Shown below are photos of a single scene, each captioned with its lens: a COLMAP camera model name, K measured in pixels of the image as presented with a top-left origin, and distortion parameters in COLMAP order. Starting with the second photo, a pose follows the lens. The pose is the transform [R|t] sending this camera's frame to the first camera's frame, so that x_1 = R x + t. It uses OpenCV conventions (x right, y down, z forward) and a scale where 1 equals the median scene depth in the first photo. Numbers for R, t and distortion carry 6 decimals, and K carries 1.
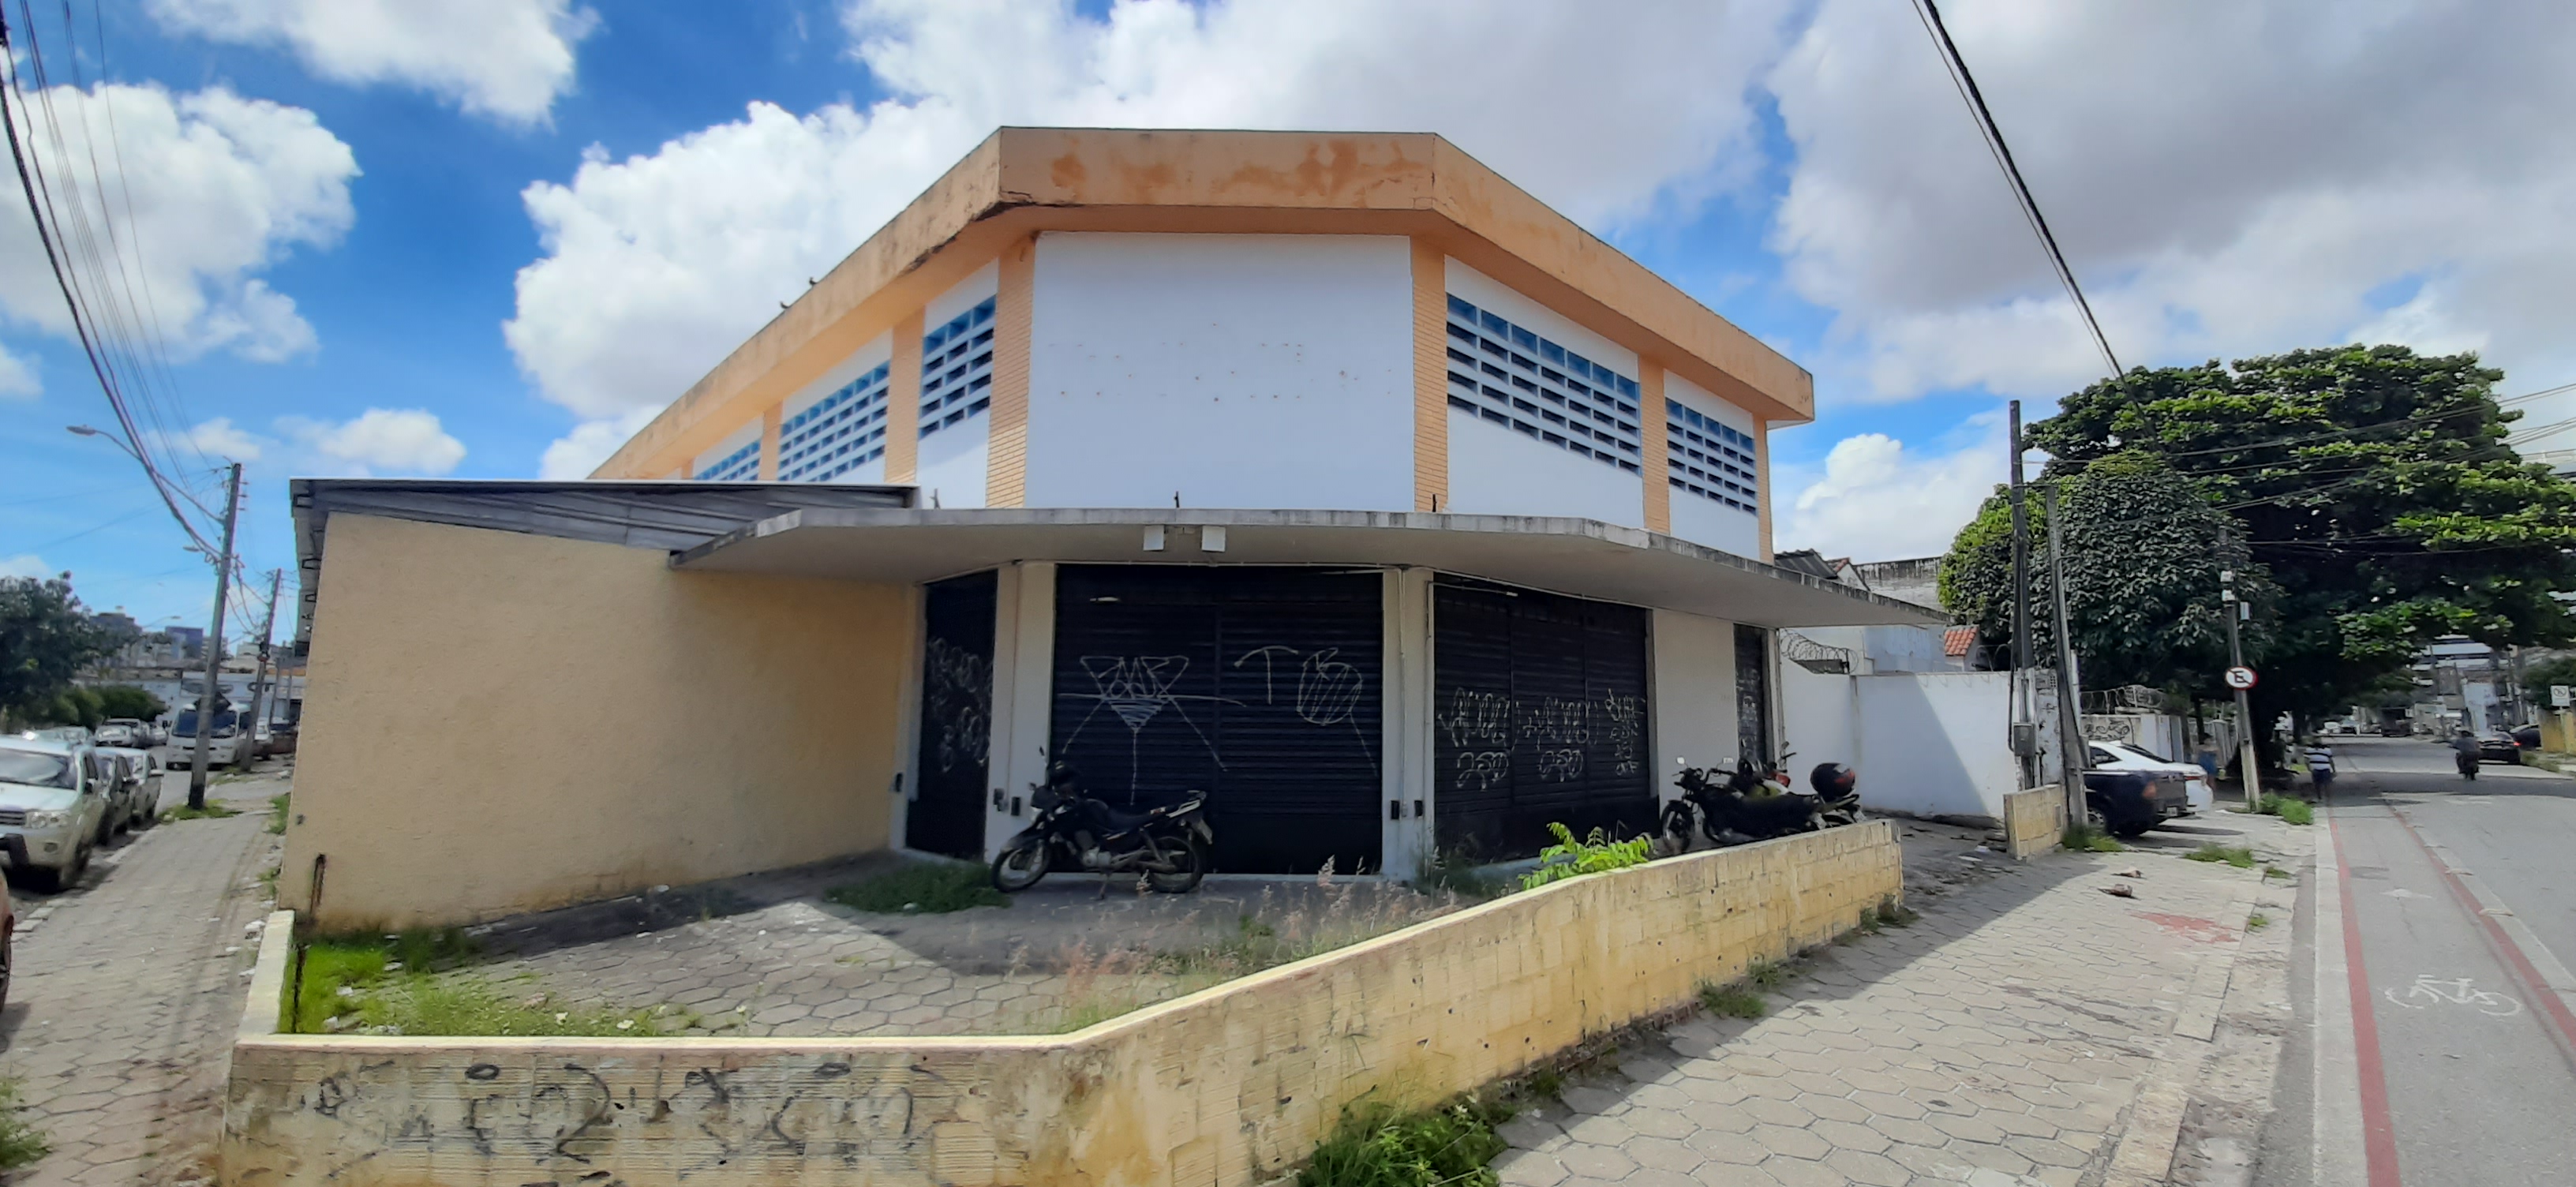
lens RADIAL K [[1009.9, 0, 1310.0], [0, 1009.9, 592.0], [0, 0, 1]] dist [-0.008481, -0.002403]
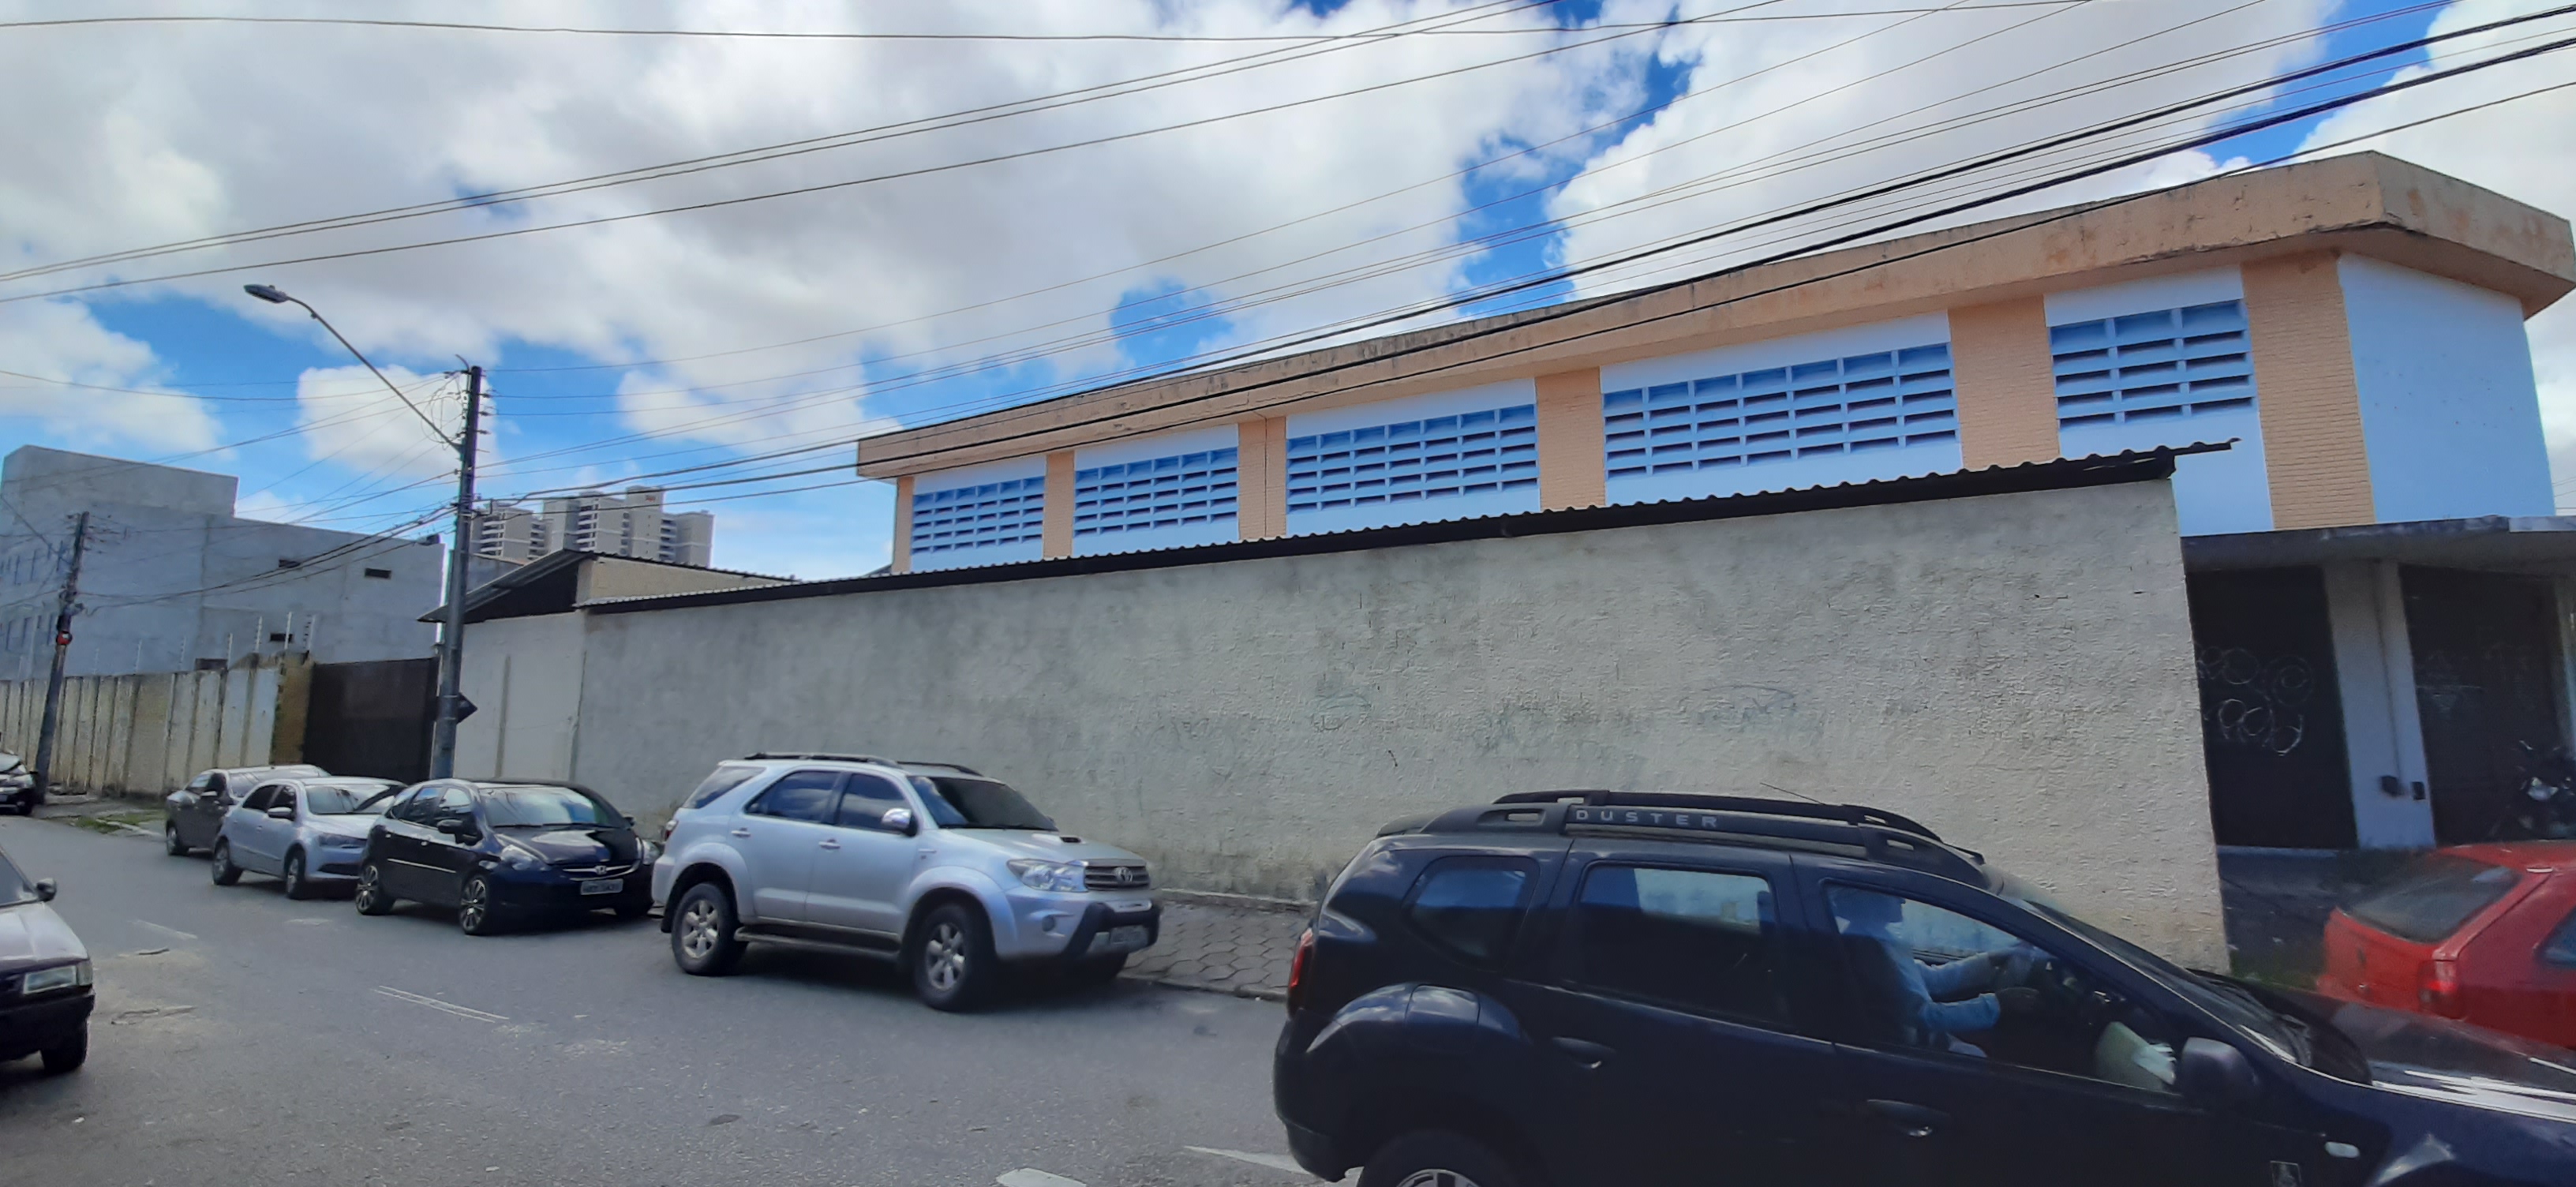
lens RADIAL K [[1009.9, 0, 1275.5], [0, 1009.9, 598.7], [0, 0, 1]] dist [-0.008481, -0.002403]
pose [[0.952268, 0.024420, 0.304286, -1.647445], [-0.027032, 0.999625, 0.004376, 0.034936], [-0.304065, -0.012392, 0.952571, 0.343168]]
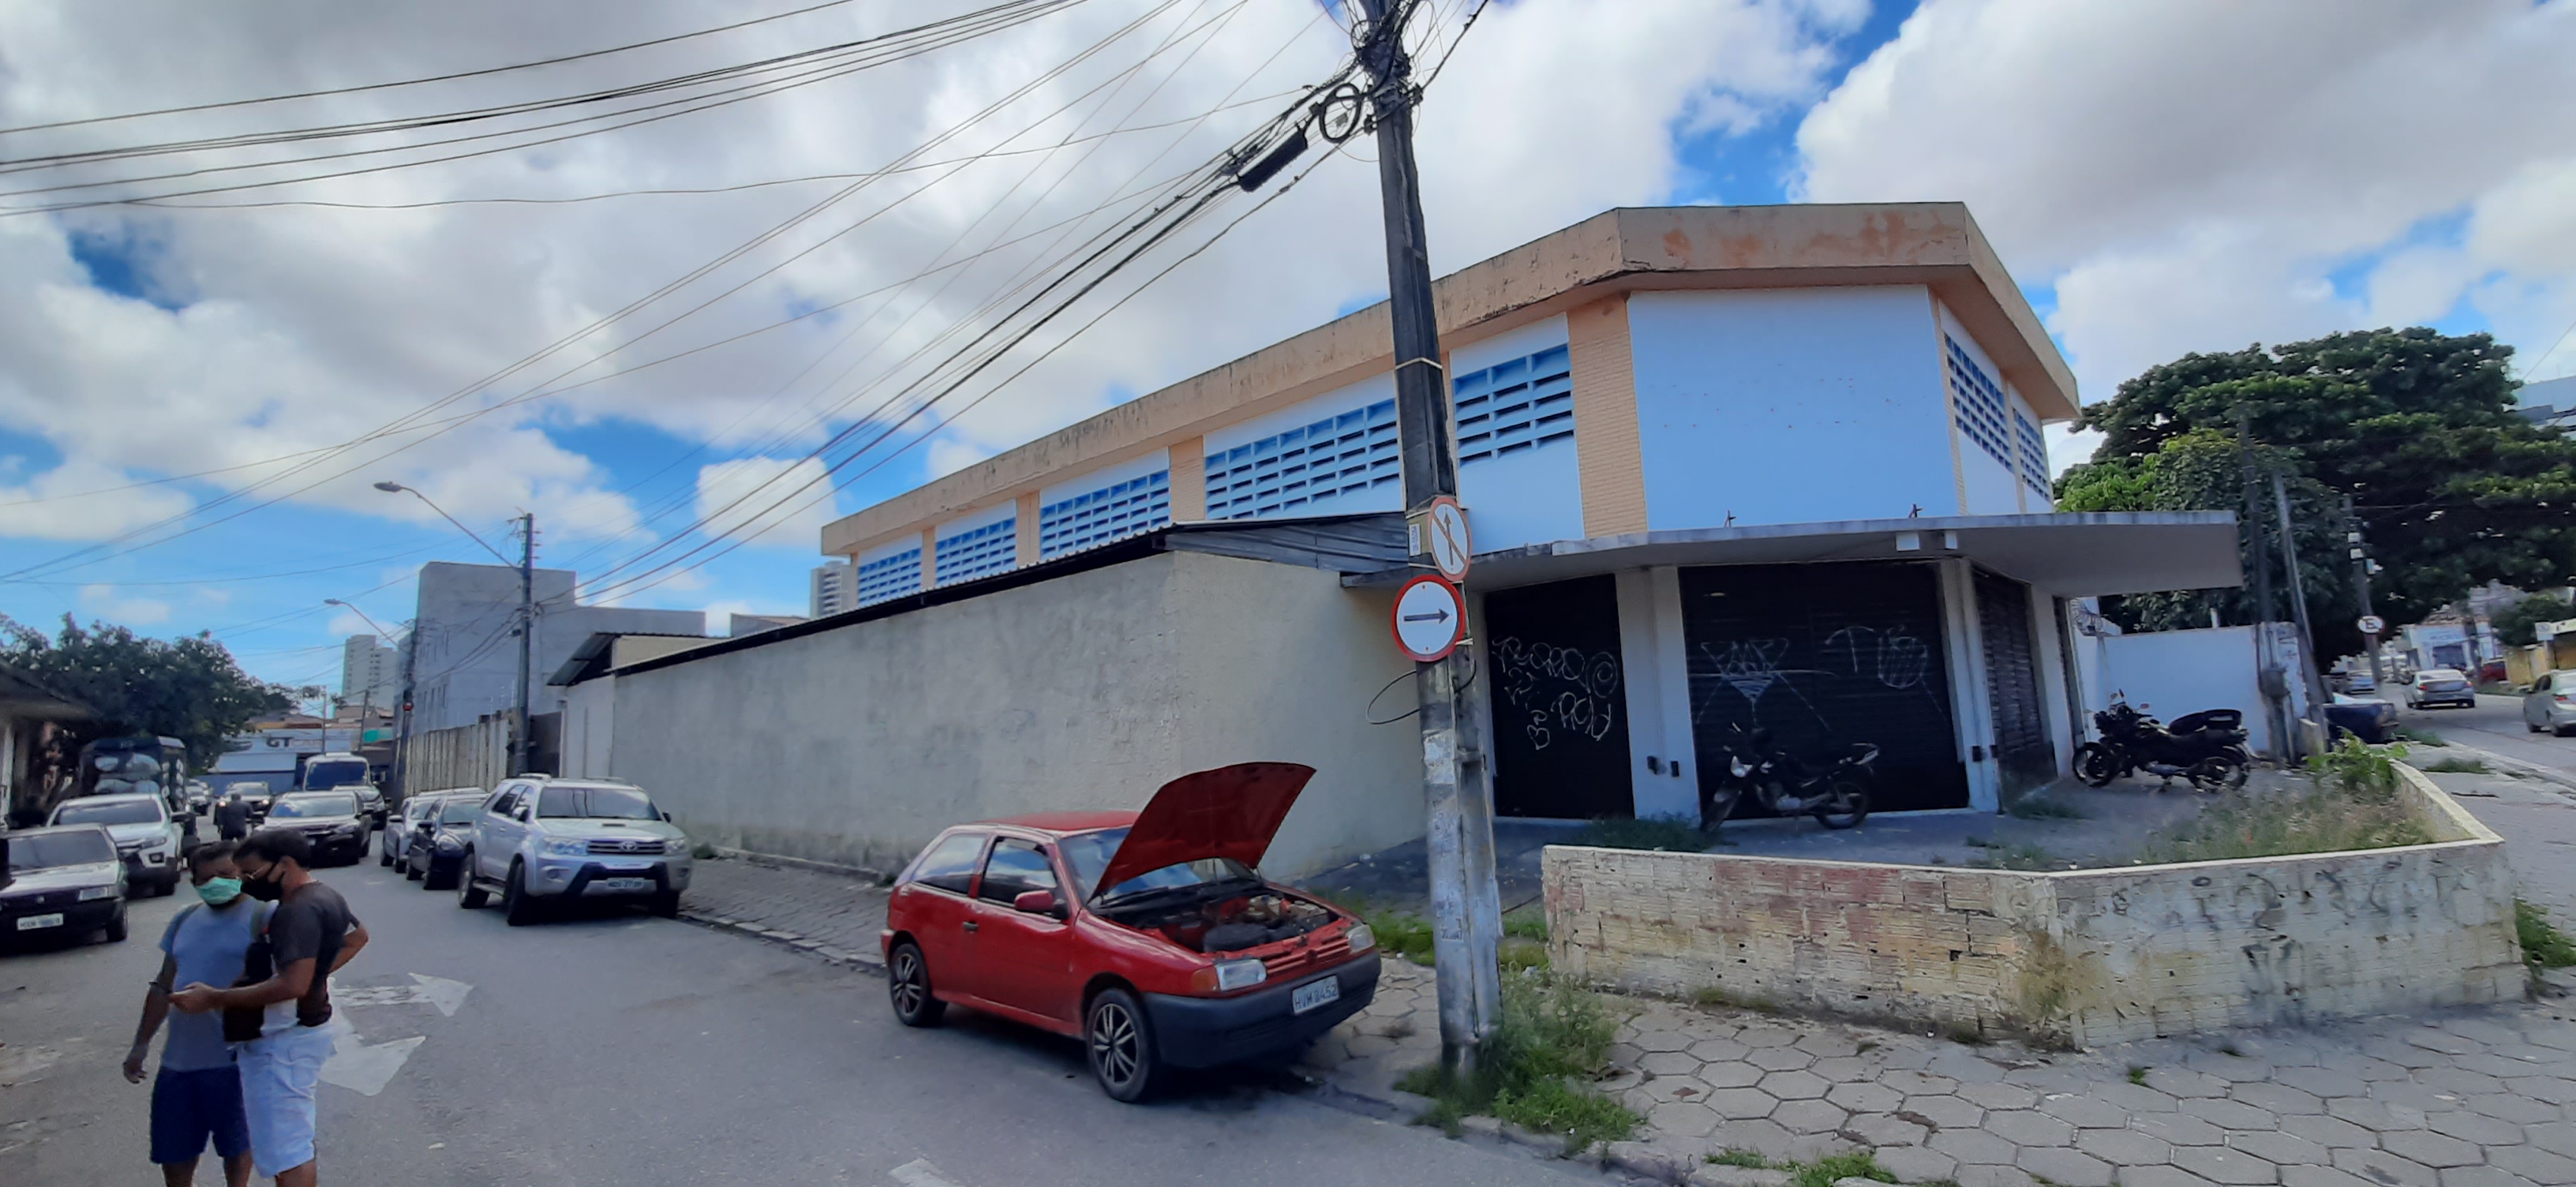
lens RADIAL K [[1009.9, 0, 1303.2], [0, 1009.9, 589.9], [0, 0, 1]] dist [-0.008481, -0.002403]
pose [[0.997398, -0.047738, 0.054023, -0.741922], [0.048035, 0.998837, -0.004196, -0.016800], [-0.053760, 0.006780, 0.998531, -0.170241]]
